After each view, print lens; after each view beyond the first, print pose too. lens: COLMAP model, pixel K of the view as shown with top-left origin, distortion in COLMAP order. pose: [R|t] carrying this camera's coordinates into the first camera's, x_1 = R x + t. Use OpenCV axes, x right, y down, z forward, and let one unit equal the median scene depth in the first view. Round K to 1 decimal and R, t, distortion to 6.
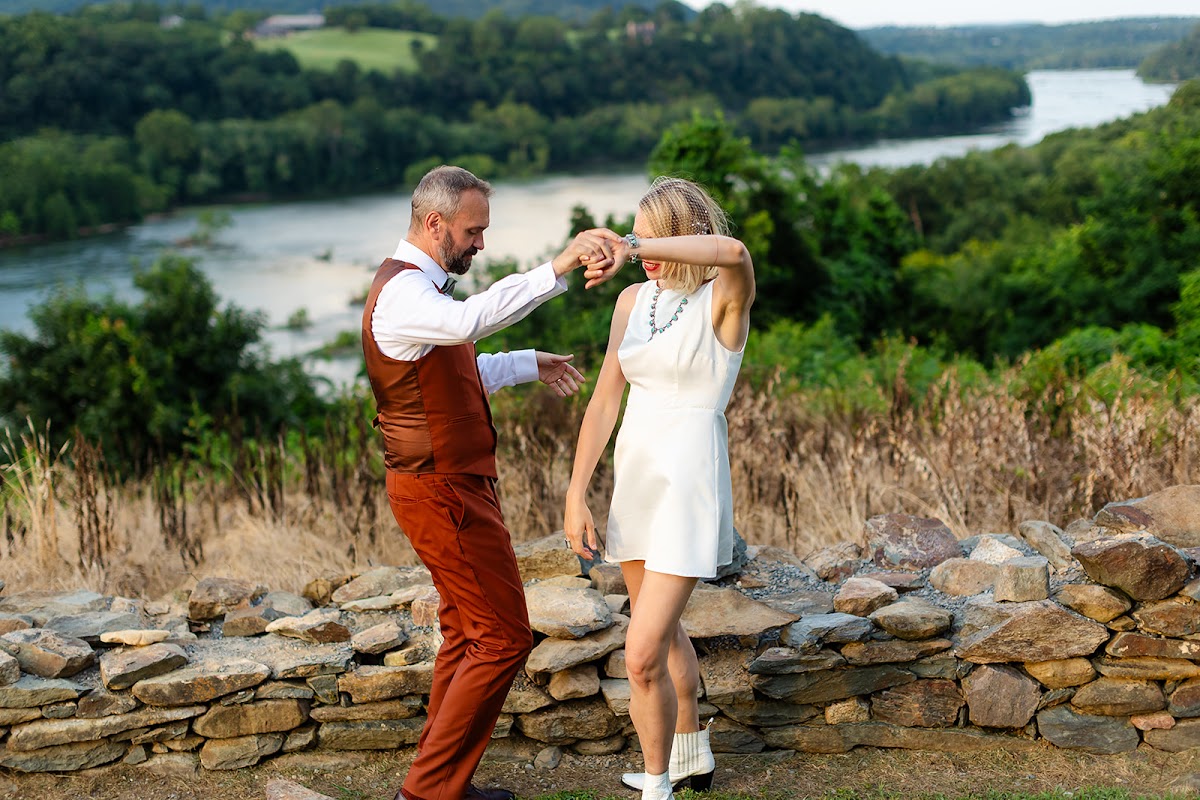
lens RADIAL K [[1808.3, 0, 600.0], [0, 1808.3, 400.0], [0, 0, 1]] dist [0.023003, -0.016993]
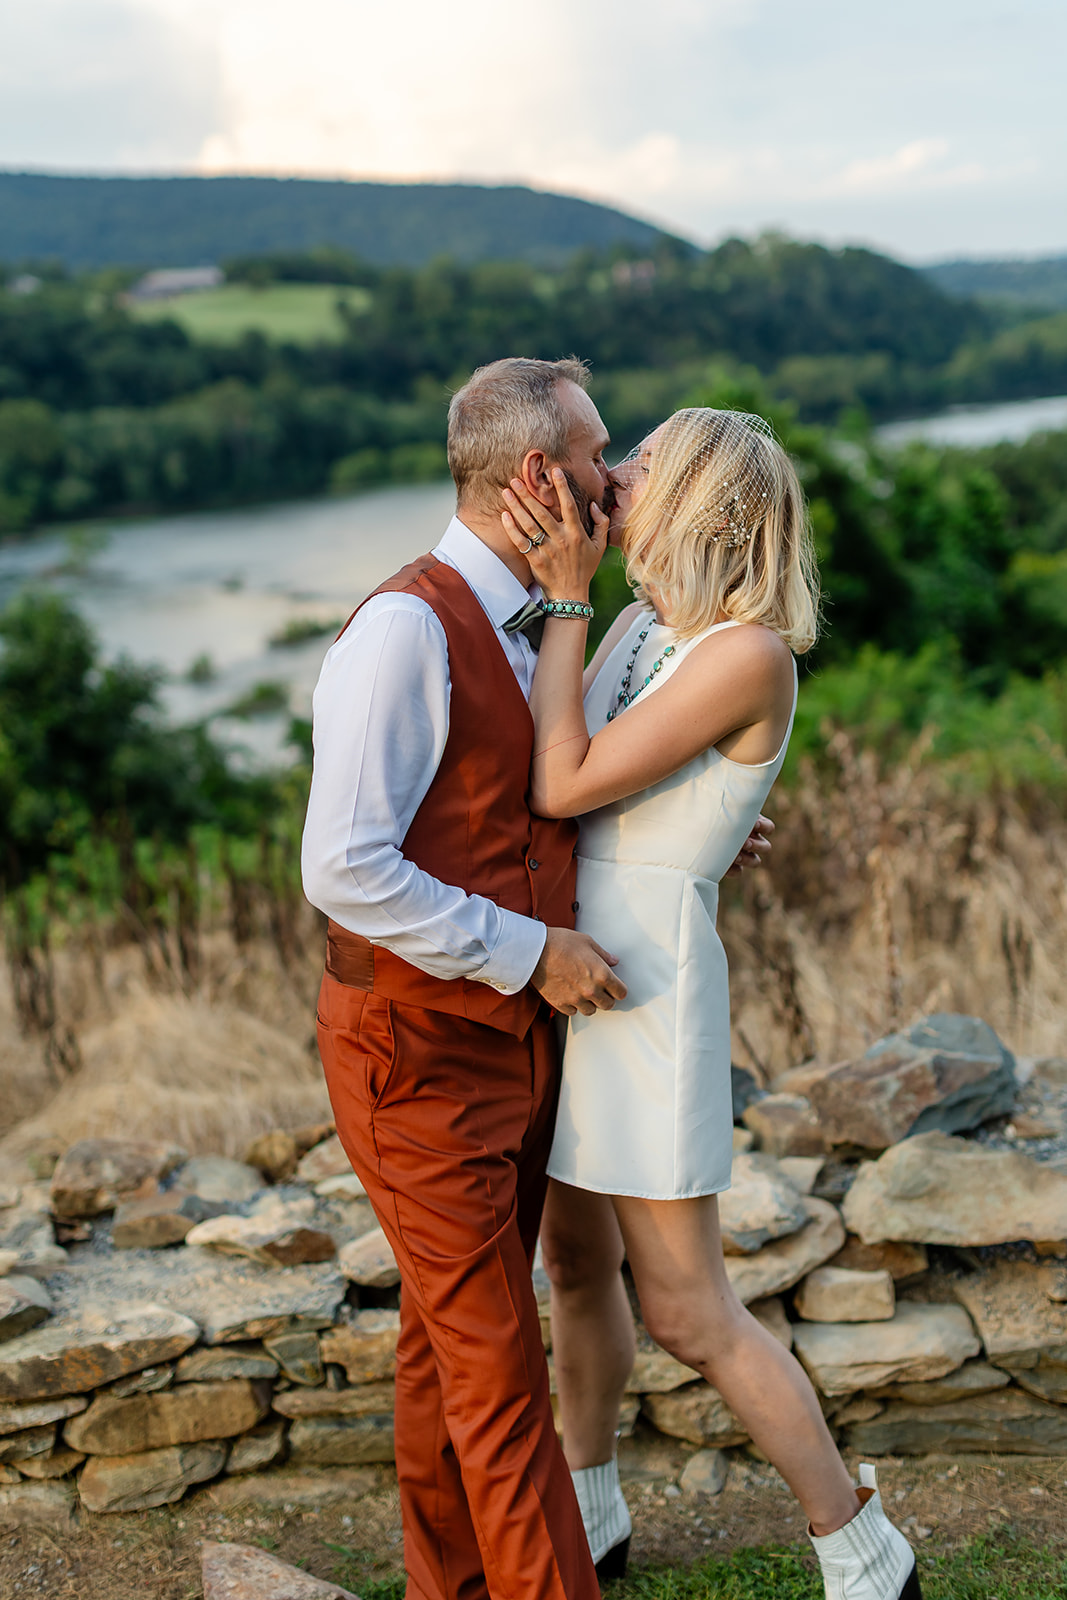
lens RADIAL K [[2331.9, 0, 532.6], [0, 2331.9, 831.2], [0, 0, 1]] dist [0.031155, -0.038204]
pose [[0.999224, -0.029450, -0.026152, -0.055239], [0.030226, 0.999099, 0.029797, -0.020564], [0.025251, -0.030565, 0.999214, 0.283552]]
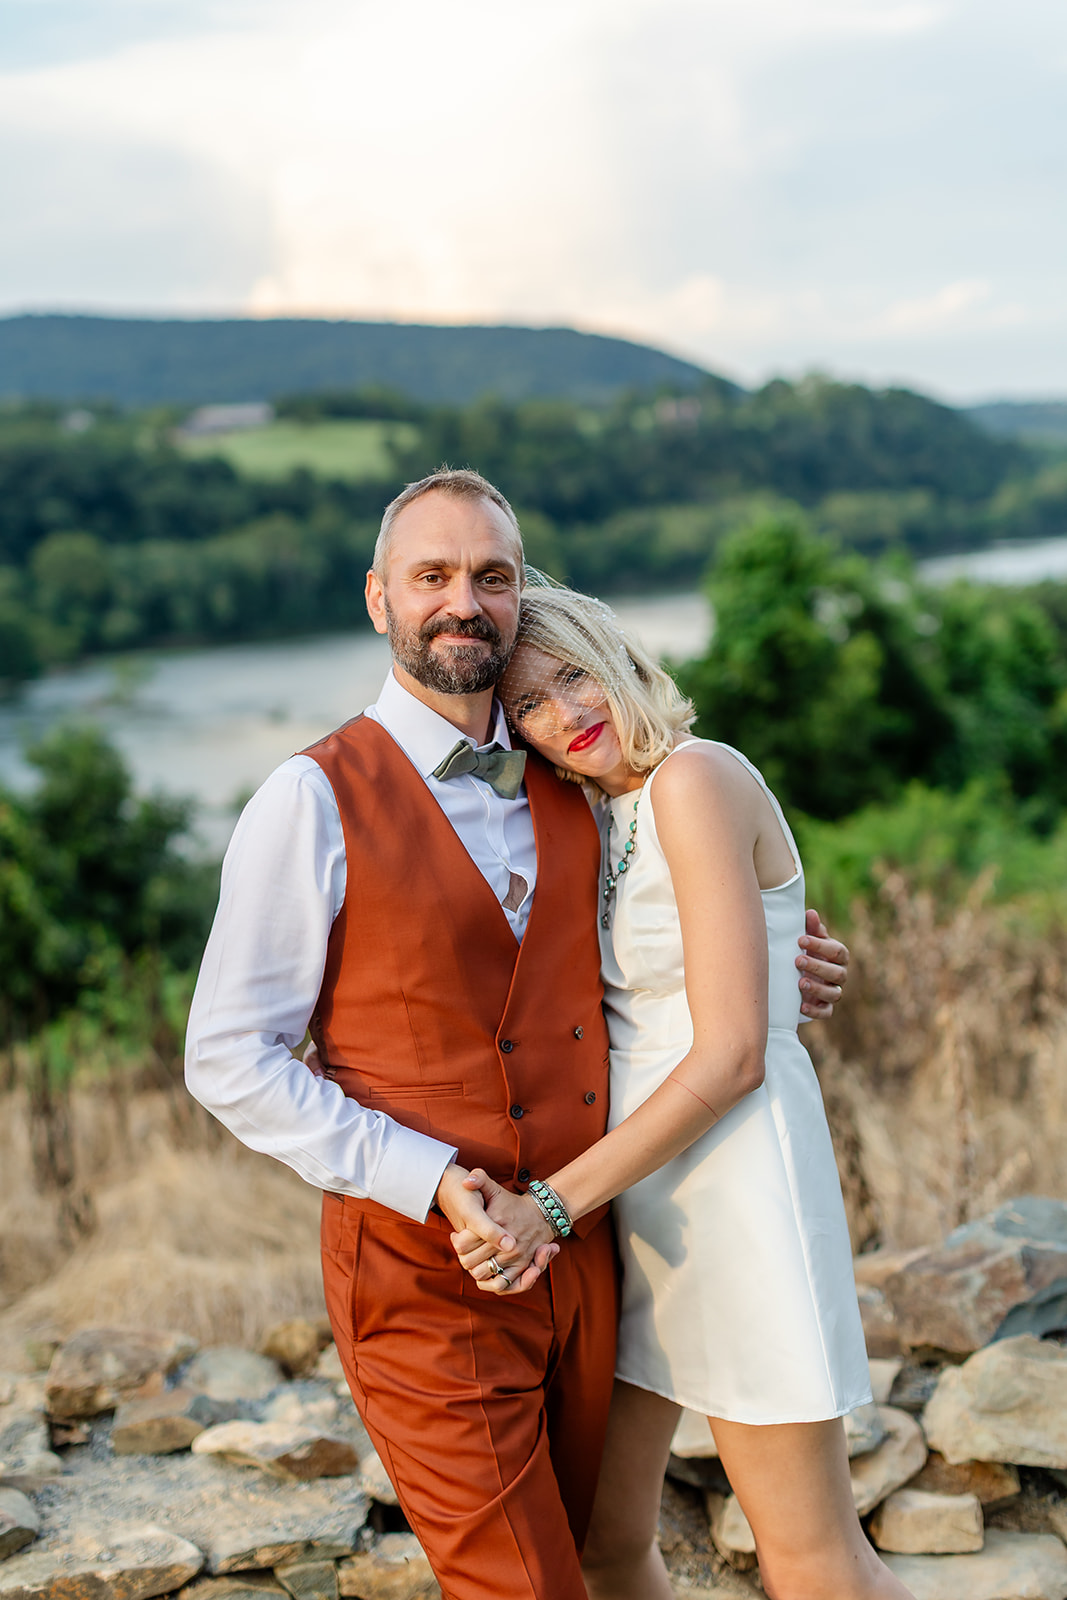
lens RADIAL K [[2331.9, 0, 532.6], [0, 2331.9, 831.2], [0, 0, 1]] dist [0.031155, -0.038204]
pose [[0.998774, -0.024886, -0.042787, -0.058164], [0.023734, 0.999347, -0.027232, -0.028074], [0.043437, 0.026183, 0.998713, 0.350234]]
